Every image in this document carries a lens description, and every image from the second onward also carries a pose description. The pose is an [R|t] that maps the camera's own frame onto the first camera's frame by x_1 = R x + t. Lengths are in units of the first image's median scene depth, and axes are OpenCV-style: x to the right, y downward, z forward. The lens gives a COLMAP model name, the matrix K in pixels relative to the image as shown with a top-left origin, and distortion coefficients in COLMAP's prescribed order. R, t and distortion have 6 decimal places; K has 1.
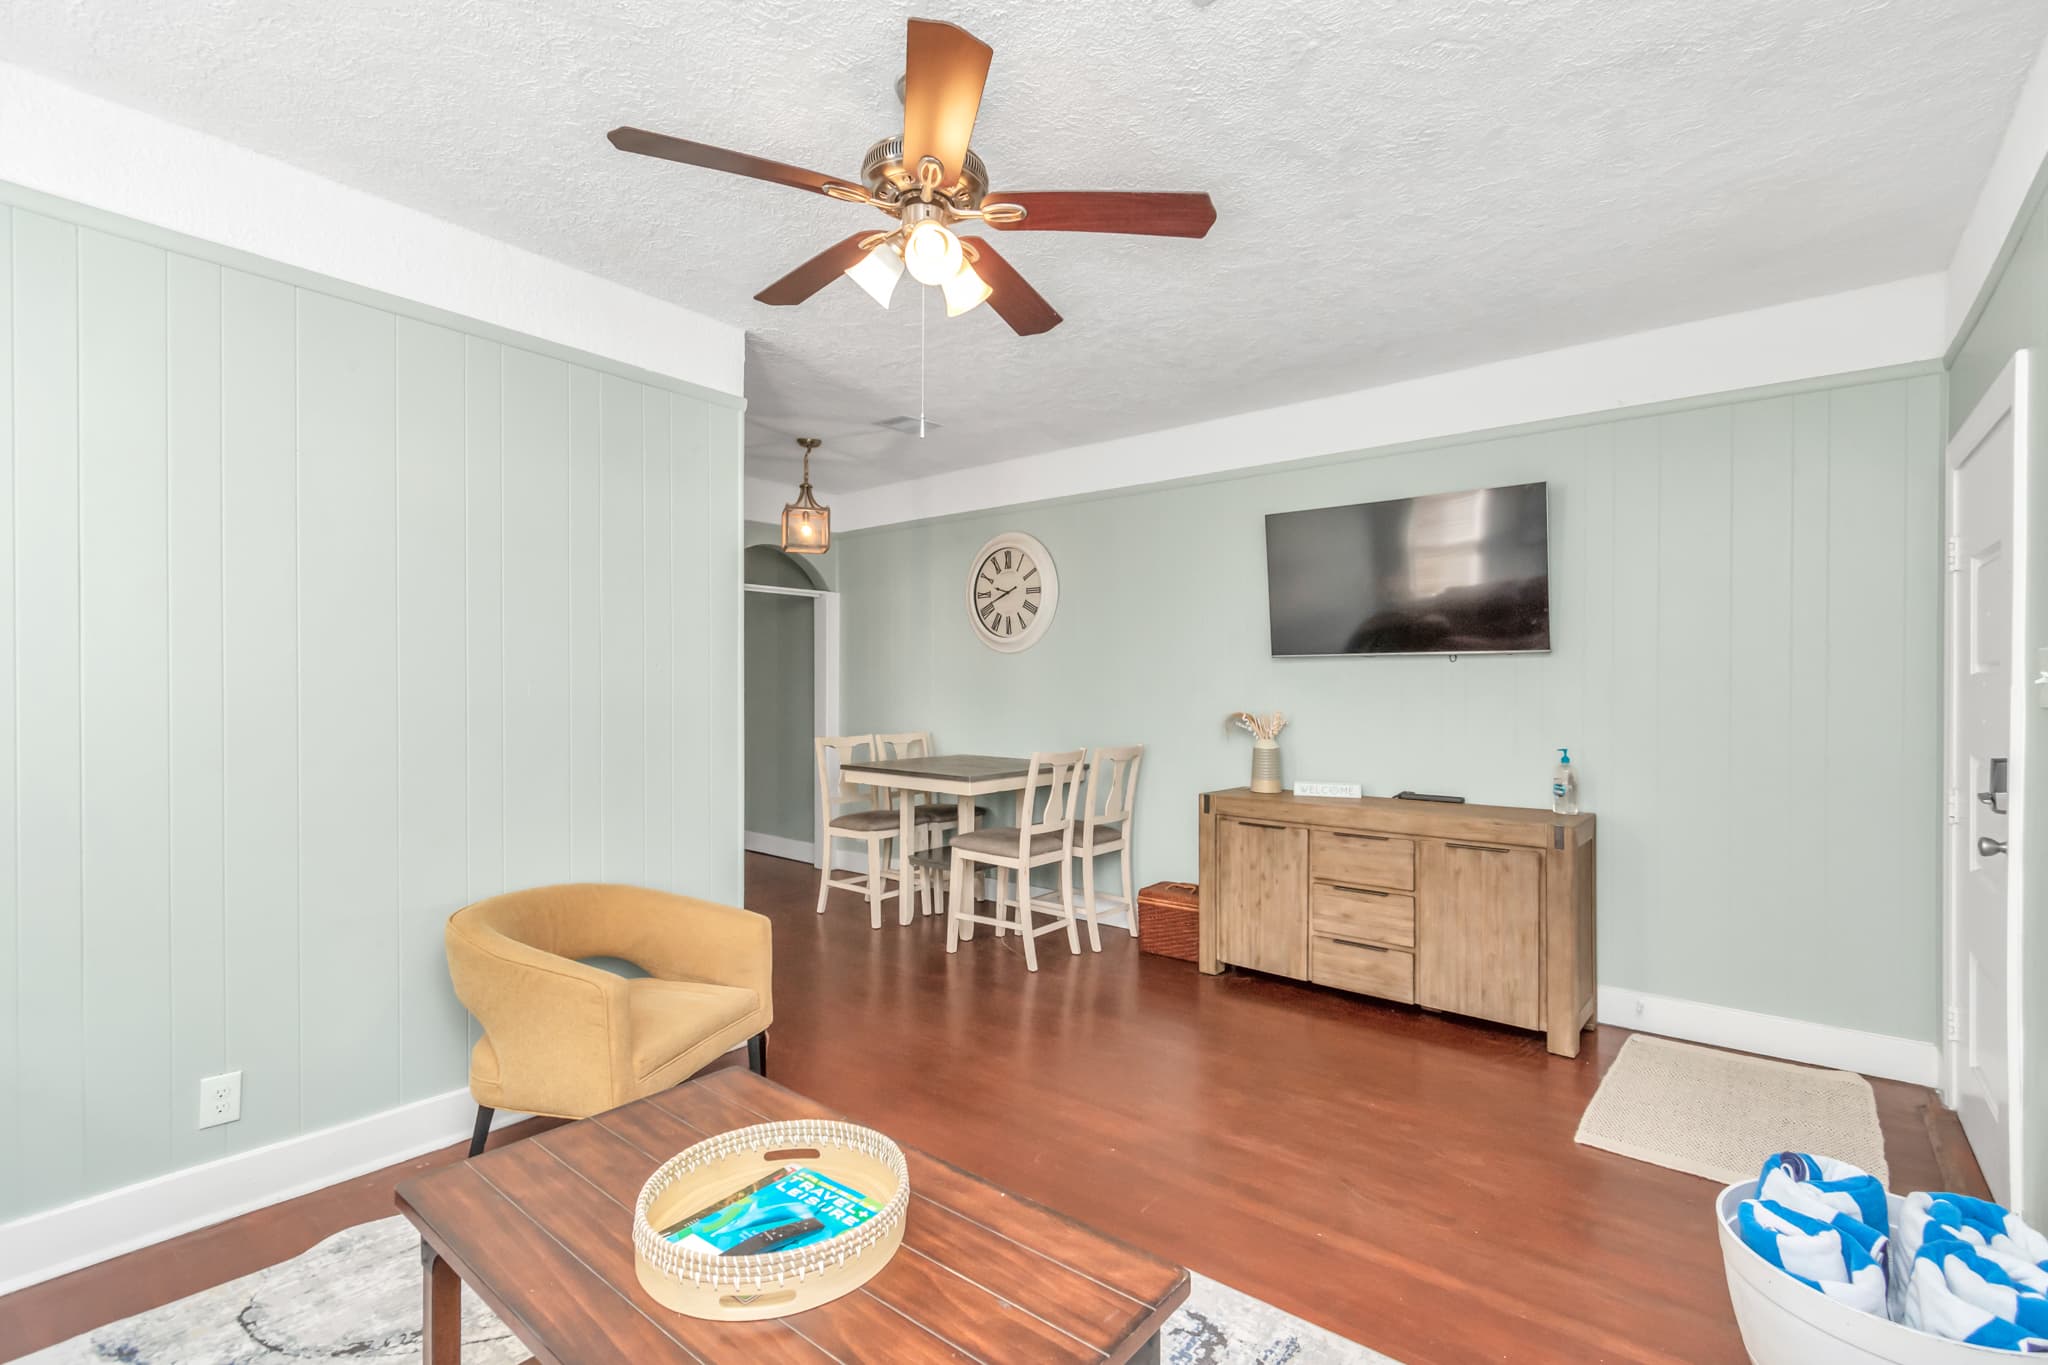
lens RADIAL K [[919.5, 0, 1028.3], [0, 919.5, 682.2], [0, 0, 1]] dist [-0.001247, -0.000583]
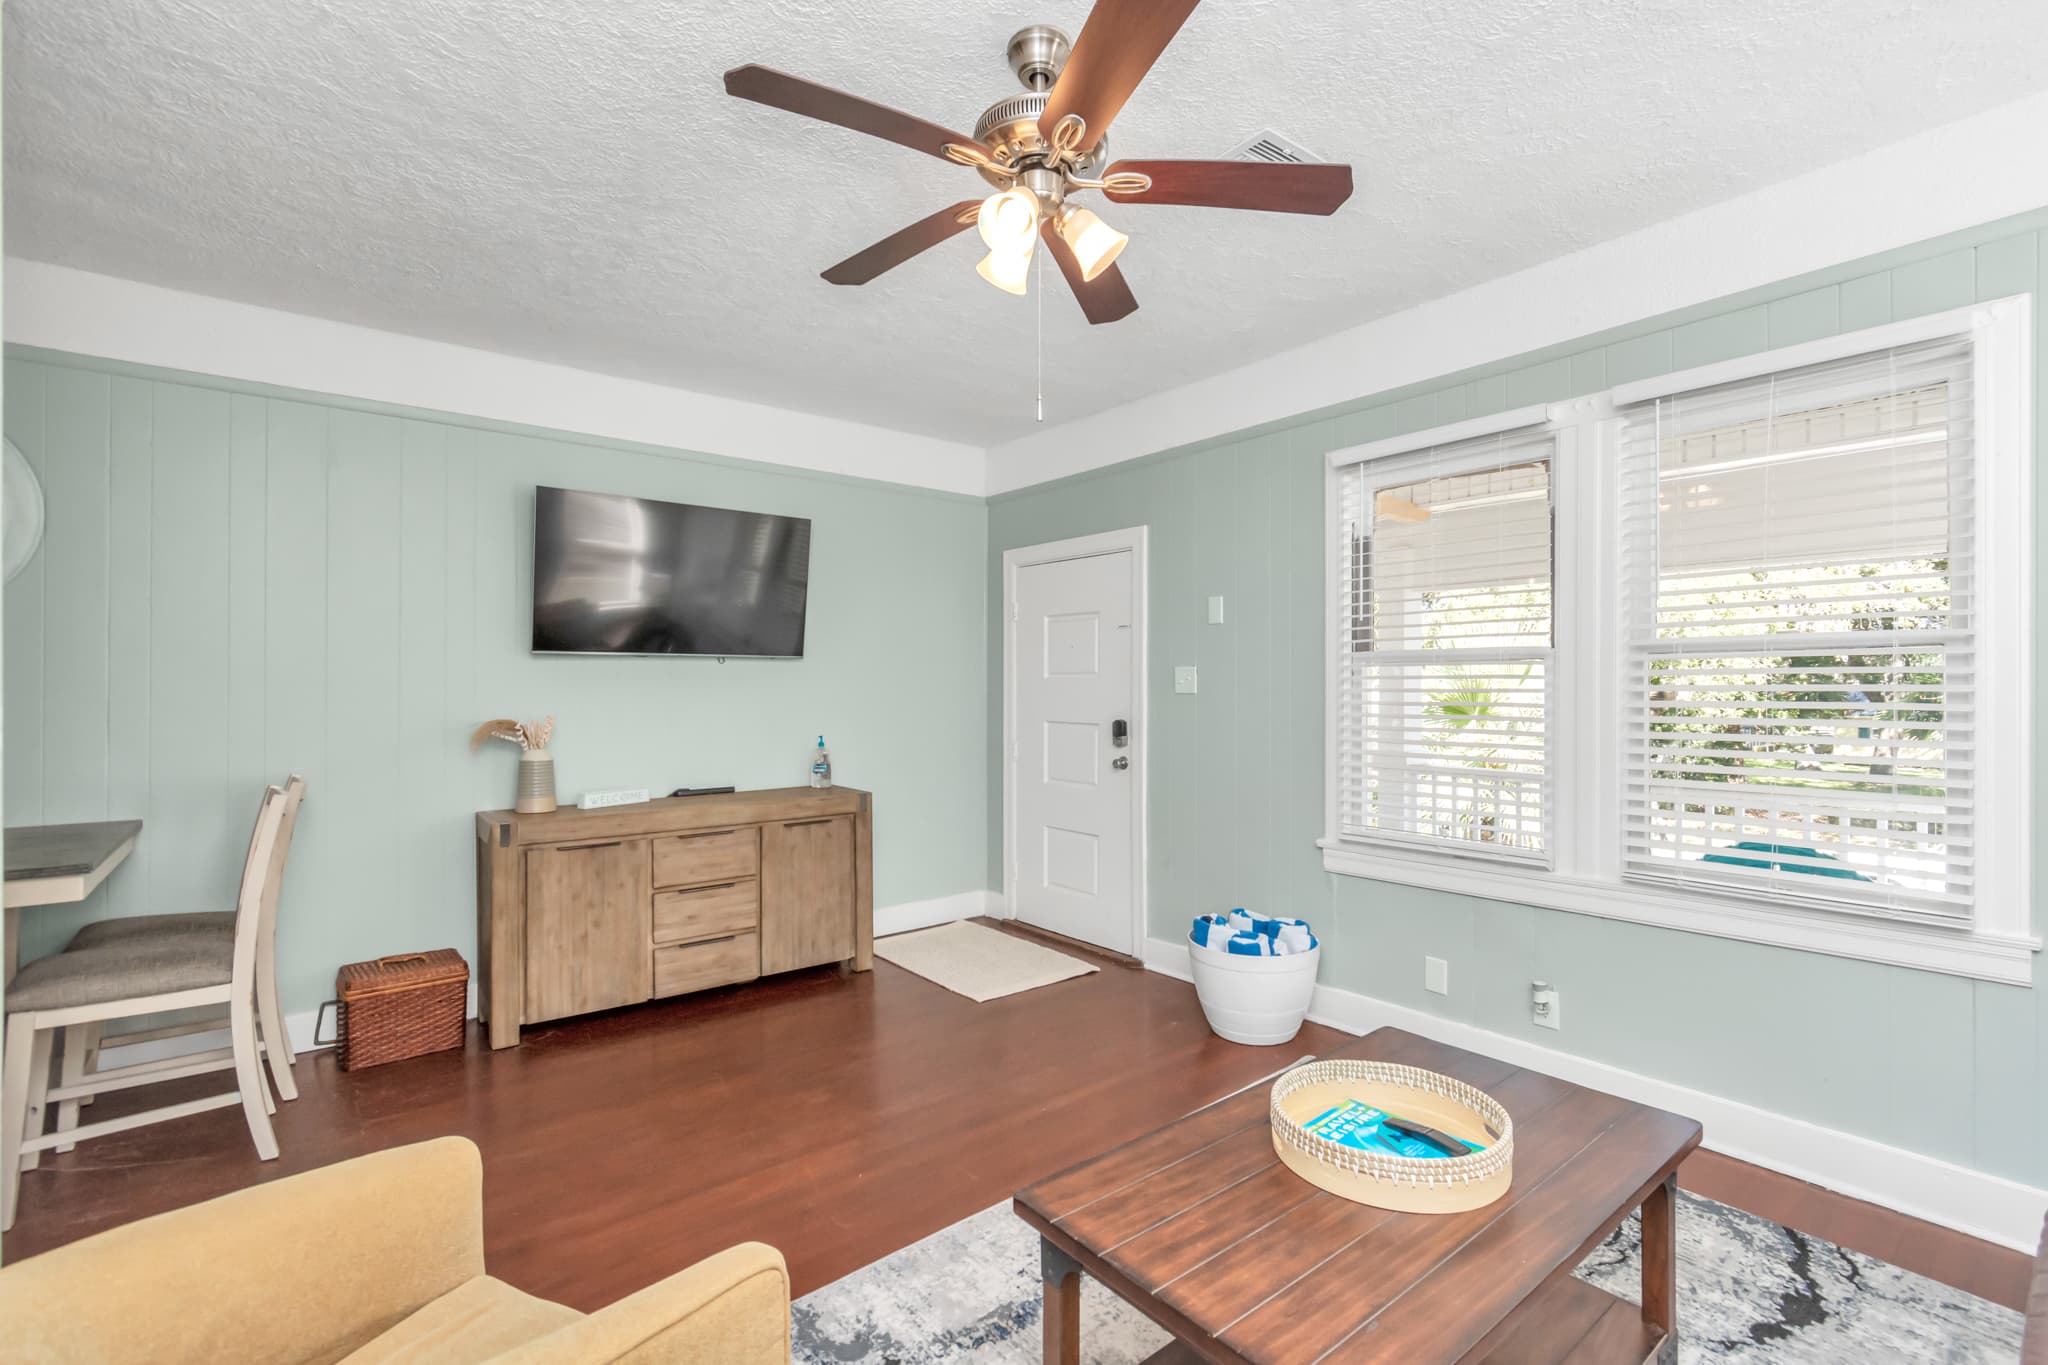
lens RADIAL K [[919.5, 0, 1028.3], [0, 919.5, 682.2], [0, 0, 1]] dist [-0.001247, -0.000583]
pose [[0.203638, 0.000350, 0.979046, -0.562725], [-0.000691, 1.000000, -0.000214, -0.000350], [-0.979046, -0.000633, 0.203638, 0.447097]]
